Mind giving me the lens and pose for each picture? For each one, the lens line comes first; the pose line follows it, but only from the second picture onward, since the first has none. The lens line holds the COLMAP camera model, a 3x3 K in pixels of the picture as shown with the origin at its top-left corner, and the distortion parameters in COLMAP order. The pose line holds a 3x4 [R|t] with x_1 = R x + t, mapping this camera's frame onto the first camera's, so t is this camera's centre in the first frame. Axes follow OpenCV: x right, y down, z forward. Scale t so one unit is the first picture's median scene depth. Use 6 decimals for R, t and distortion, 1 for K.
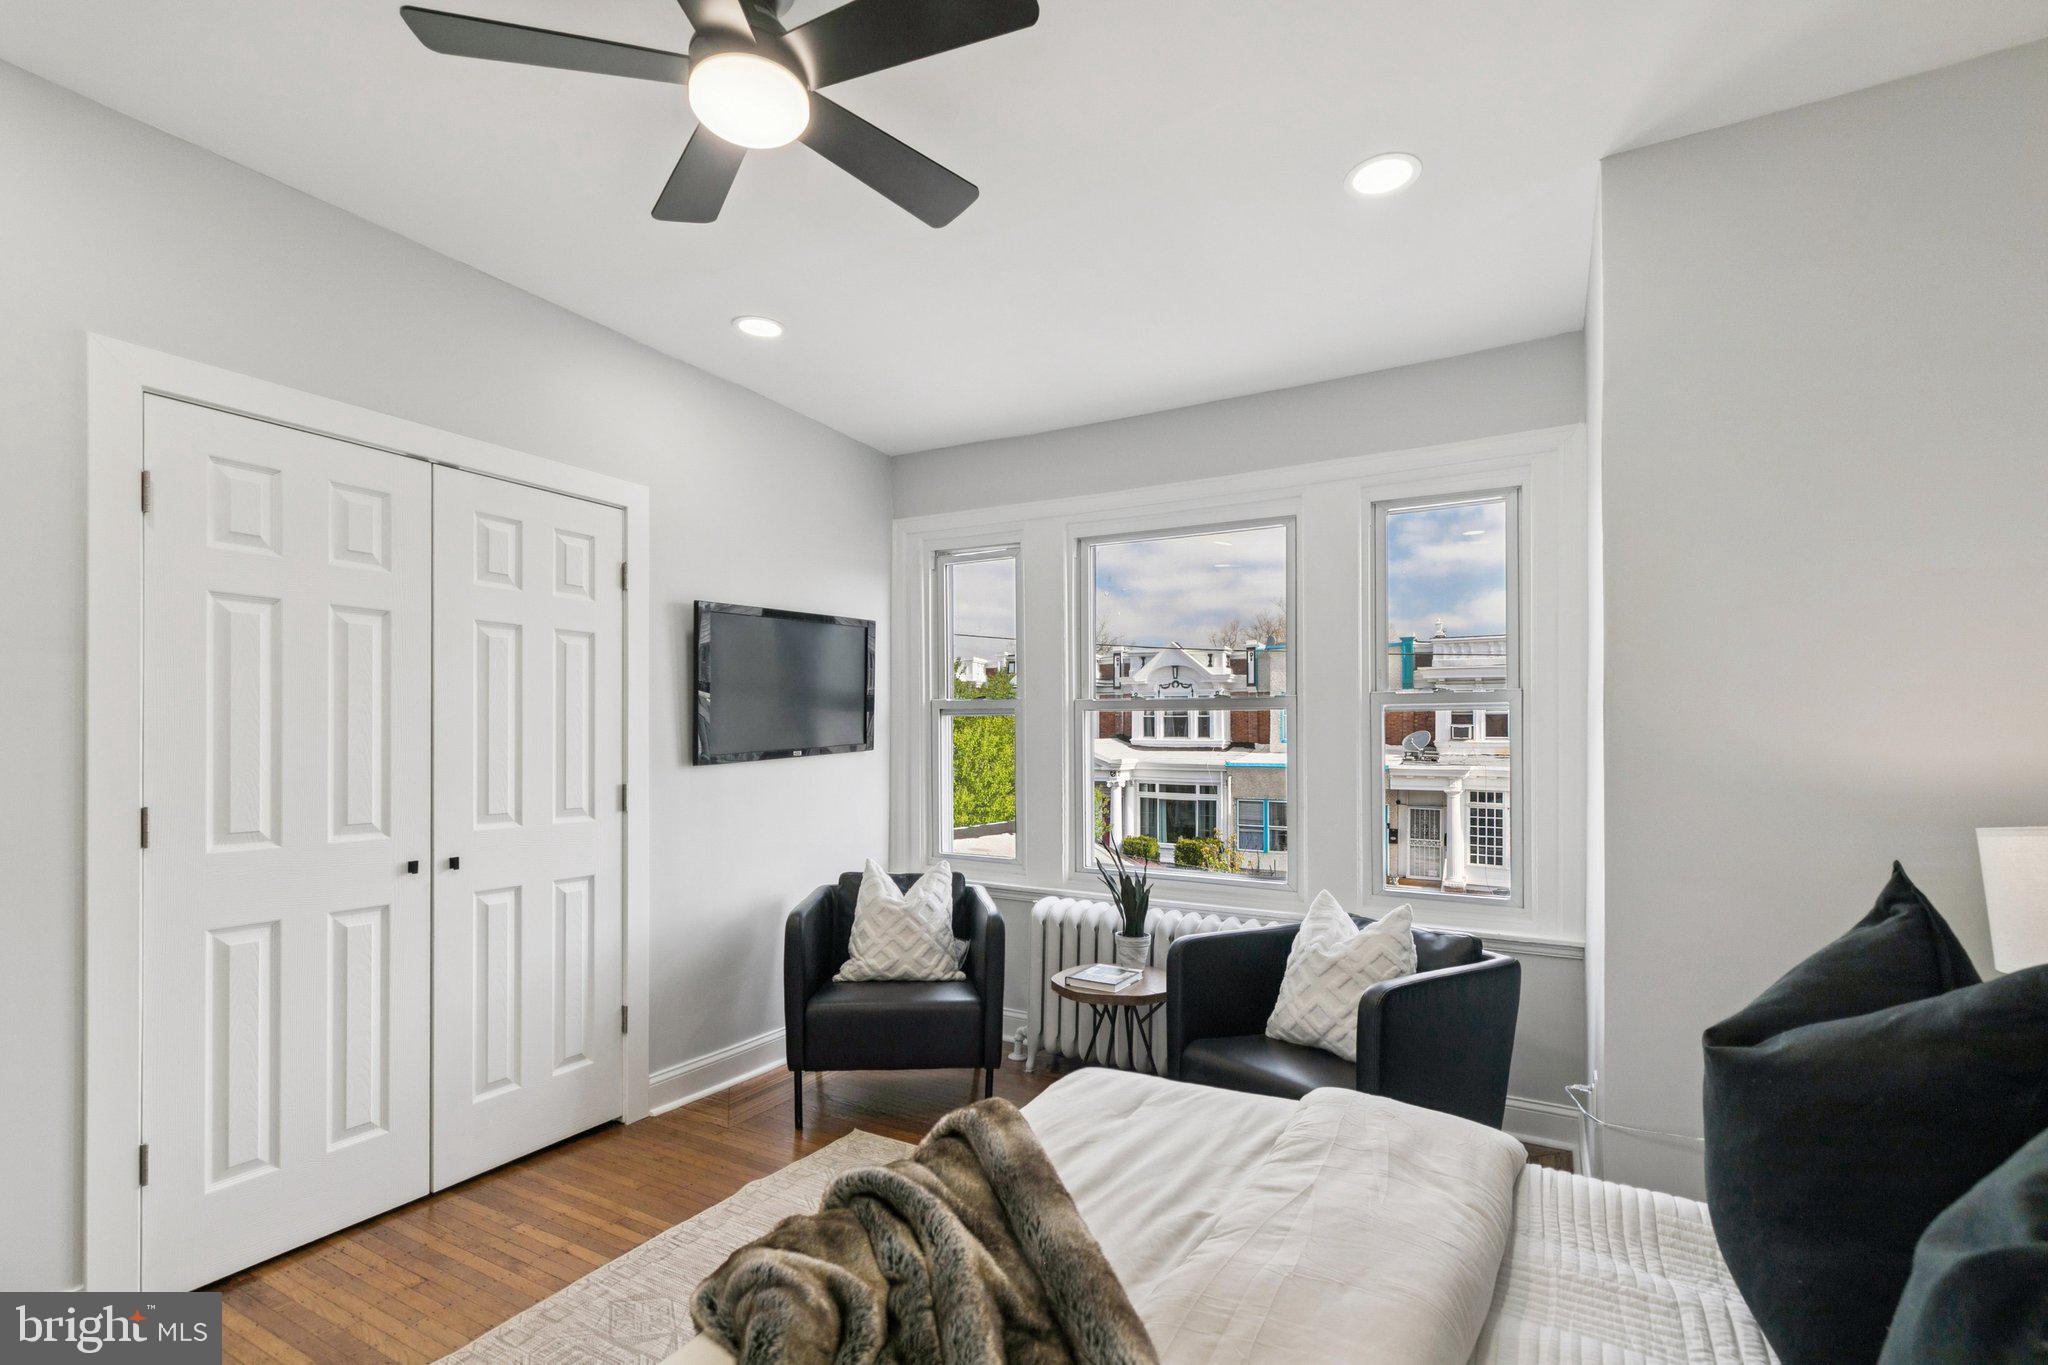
lens RADIAL K [[970.2, 0, 1016.9], [0, 970.2, 729.0], [0, 0, 1]] dist [0.002321, -0.002936]
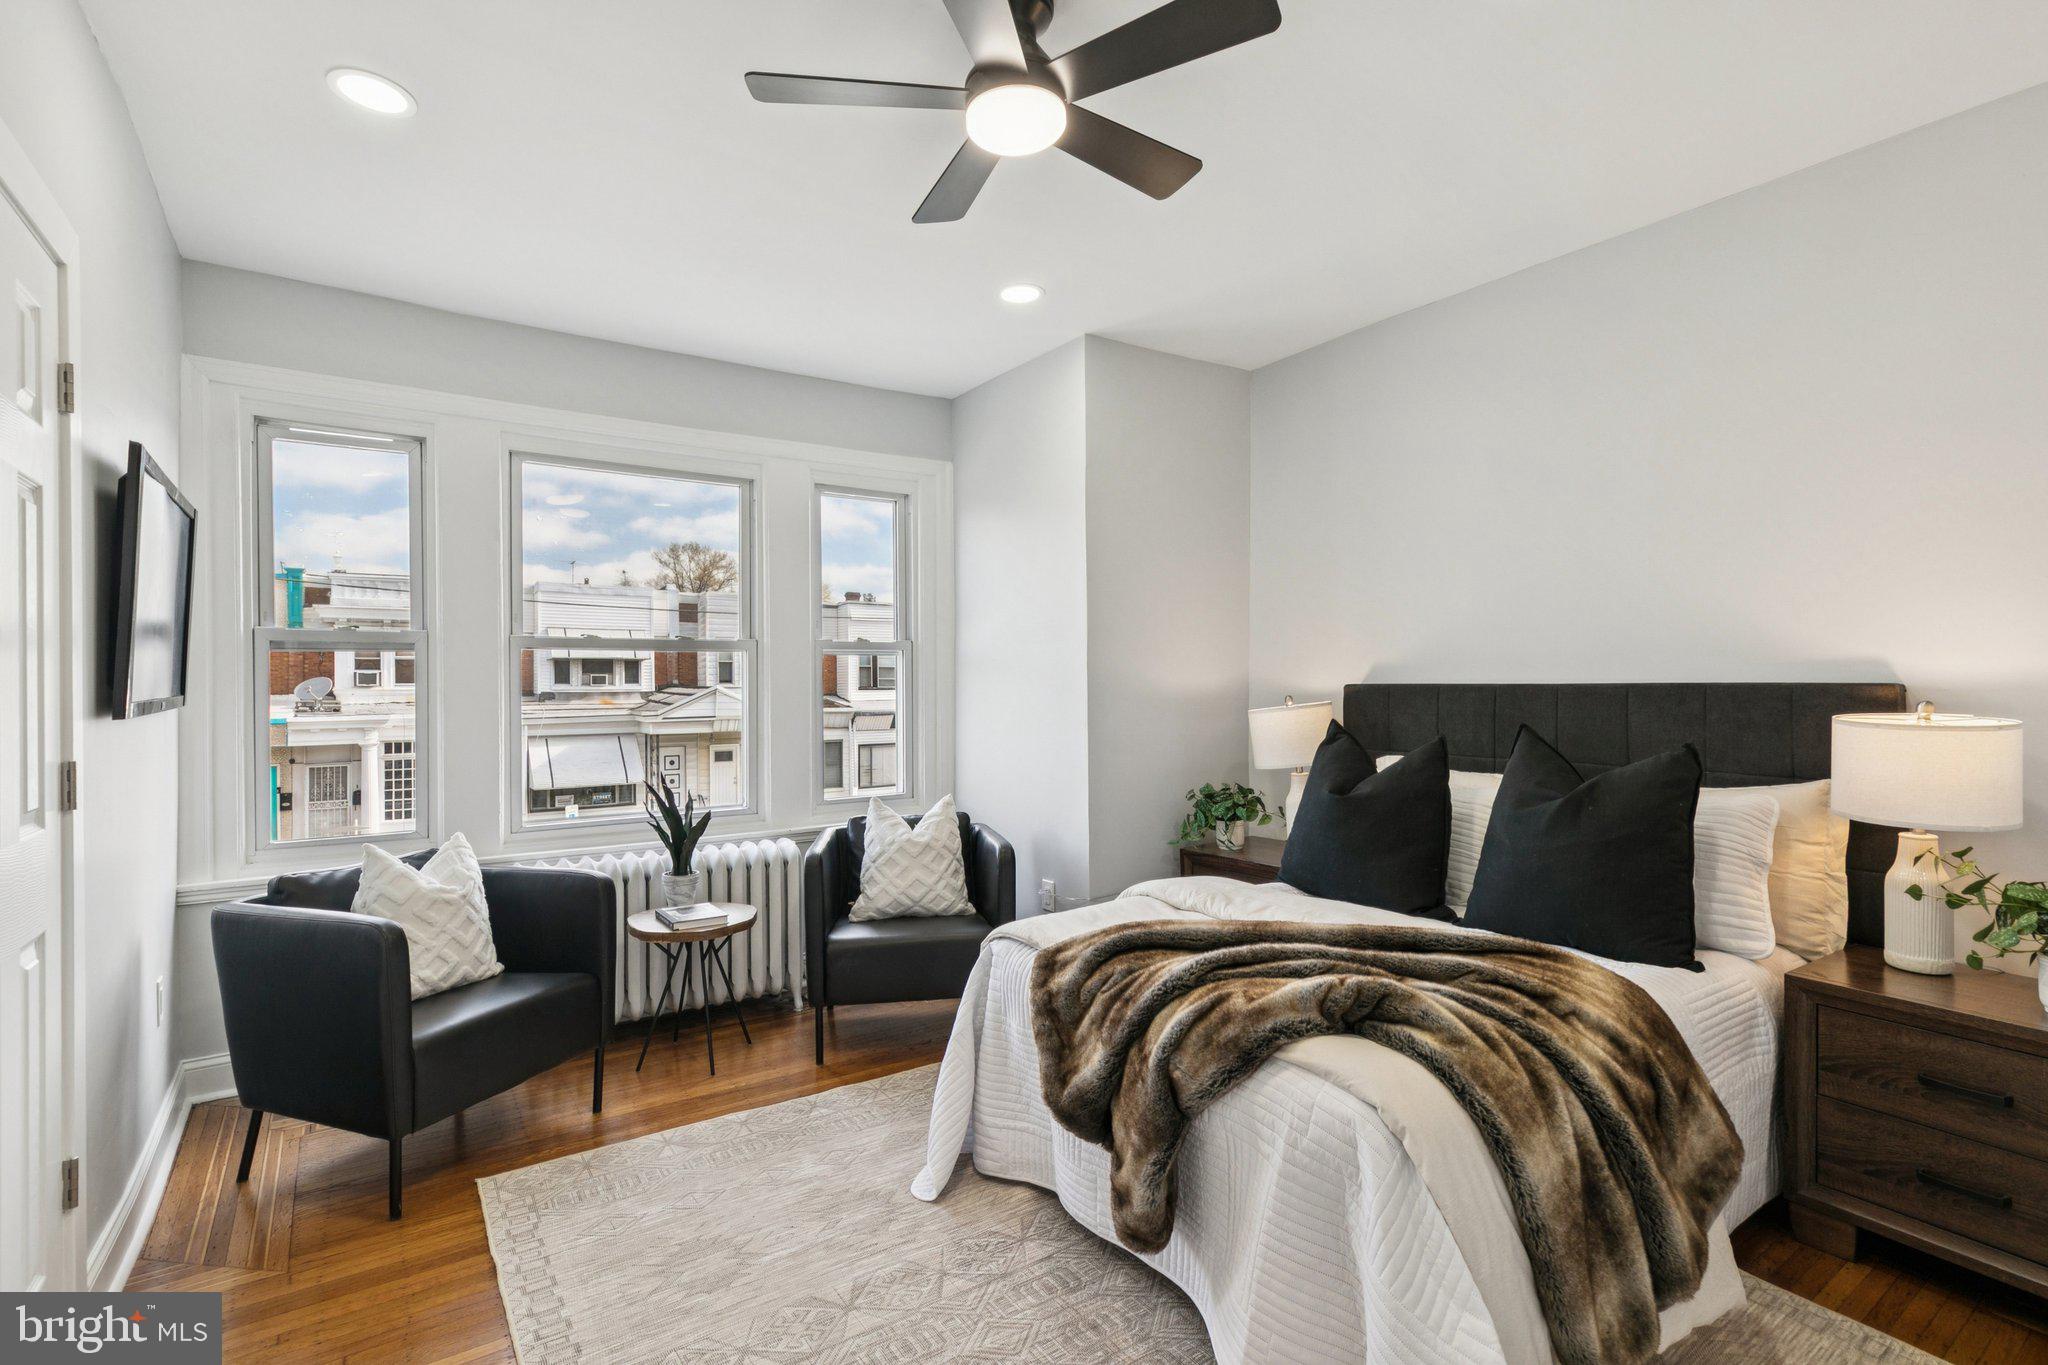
lens RADIAL K [[970.2, 0, 1052.8], [0, 970.2, 690.4], [0, 0, 1]] dist [0.002321, -0.002936]
pose [[0.395245, -0.014499, 0.918461, -0.130323], [0.001510, 0.999884, 0.015134, 0.001421], [-0.918574, -0.004595, 0.395222, 0.049715]]
